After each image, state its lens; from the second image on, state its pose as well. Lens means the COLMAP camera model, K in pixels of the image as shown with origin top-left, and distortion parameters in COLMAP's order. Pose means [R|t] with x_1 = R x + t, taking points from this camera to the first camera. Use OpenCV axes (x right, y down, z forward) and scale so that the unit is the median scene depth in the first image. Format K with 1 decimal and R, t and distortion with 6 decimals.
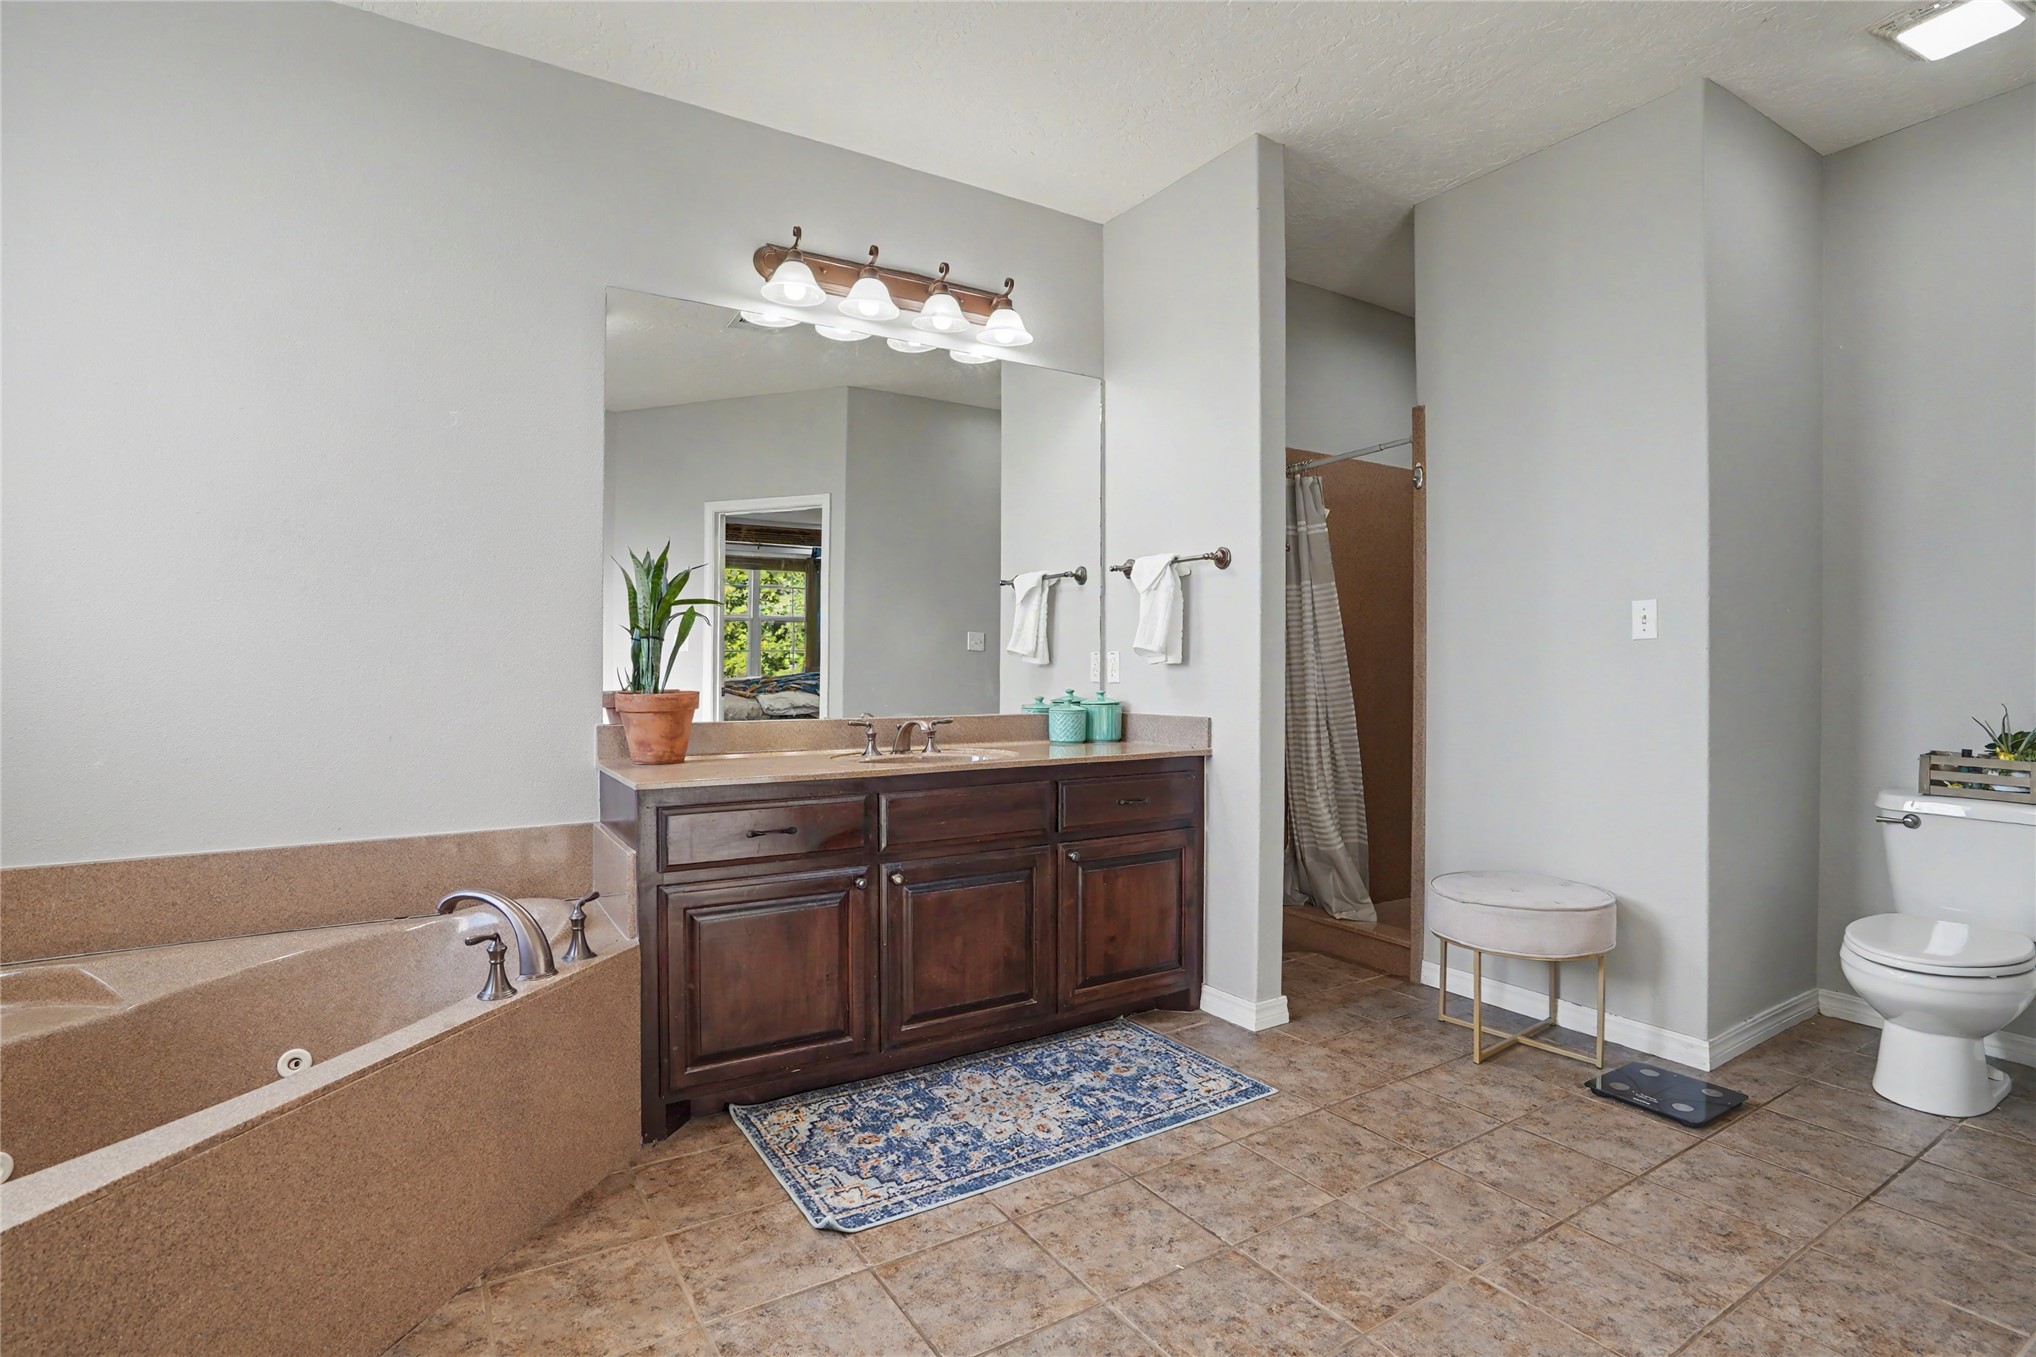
lens RADIAL K [[971.8, 0, 1019.2], [0, 971.8, 692.5], [0, 0, 1]] dist [-0.063518, 0.026428]
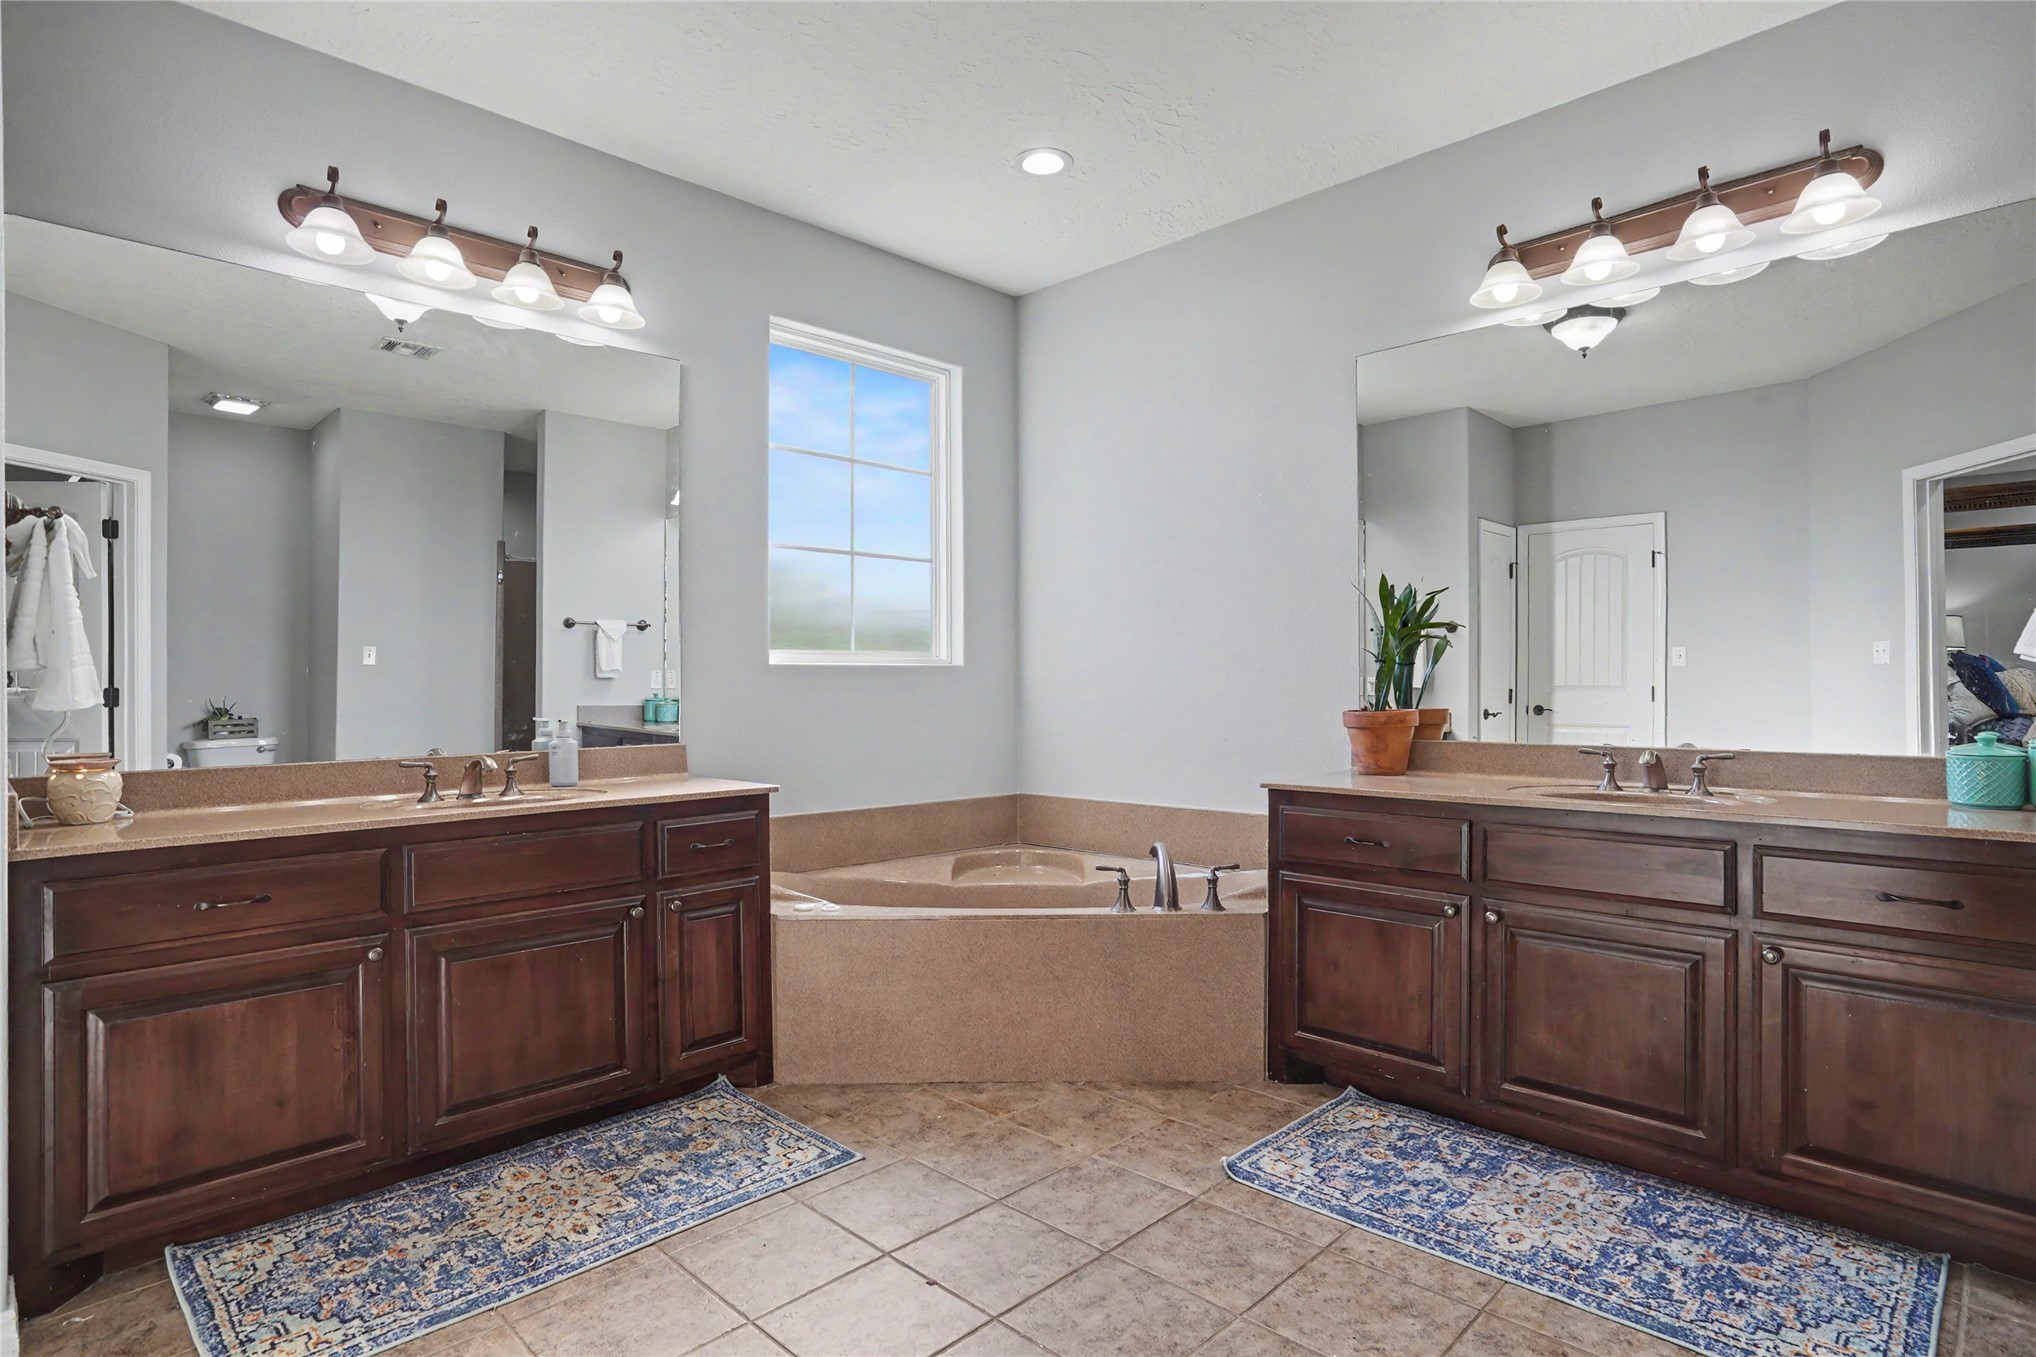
lens RADIAL K [[1003.8, 0, 1020.8], [0, 1003.8, 689.4], [0, 0, 1]] dist [-0.001501, 0.000057]
pose [[0.252925, -0.004557, -0.967475, 0.731081], [-0.015421, 0.999843, -0.008741, -0.010282], [0.967363, 0.017130, 0.252815, 0.335793]]
